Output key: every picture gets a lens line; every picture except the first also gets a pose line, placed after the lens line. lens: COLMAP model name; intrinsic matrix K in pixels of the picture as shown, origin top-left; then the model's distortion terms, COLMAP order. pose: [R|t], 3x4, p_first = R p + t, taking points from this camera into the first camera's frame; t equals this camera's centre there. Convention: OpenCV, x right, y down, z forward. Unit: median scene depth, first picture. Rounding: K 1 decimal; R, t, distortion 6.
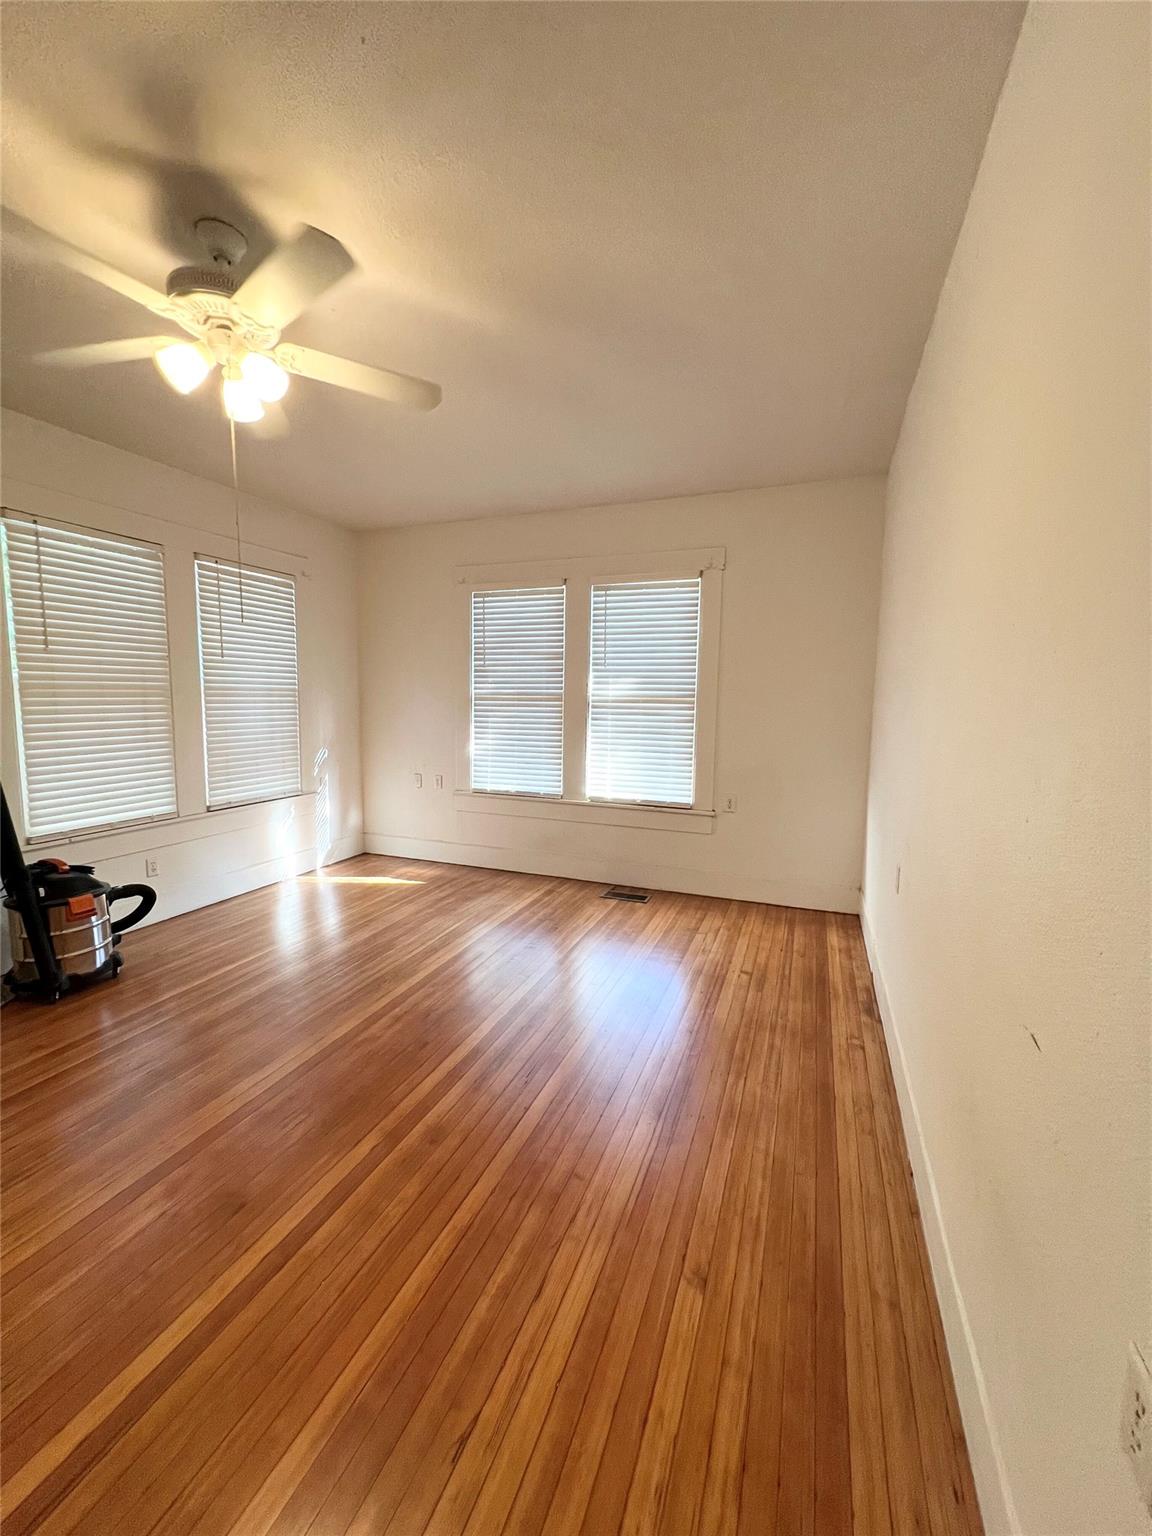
lens RADIAL K [[617.5, 0, 570.9], [0, 617.5, 768.3], [0, 0, 1]] dist [-0.000759, 0.000647]
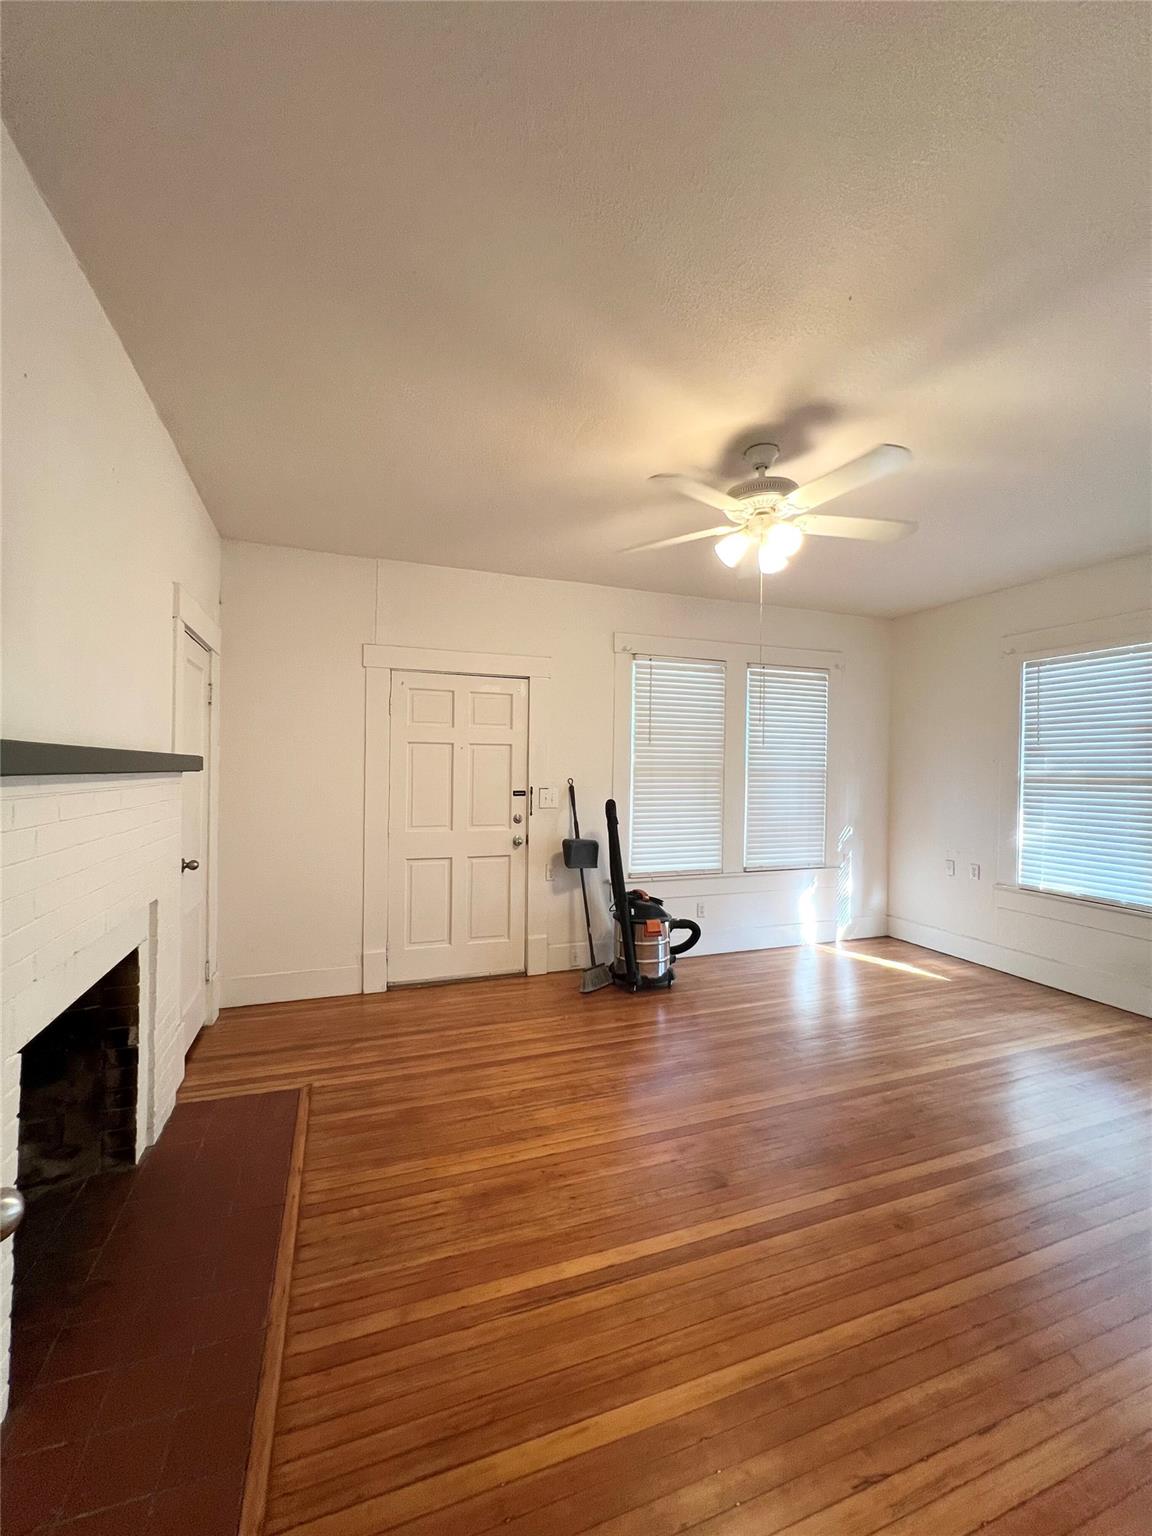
lens RADIAL K [[617.5, 0, 570.9], [0, 617.5, 768.3], [0, 0, 1]] dist [-0.000759, 0.000647]
pose [[0.666896, -0.001869, -0.745148, 0.090219], [-0.090312, 0.992422, -0.083317, 0.000989], [0.739658, 0.122860, 0.661674, -0.075099]]
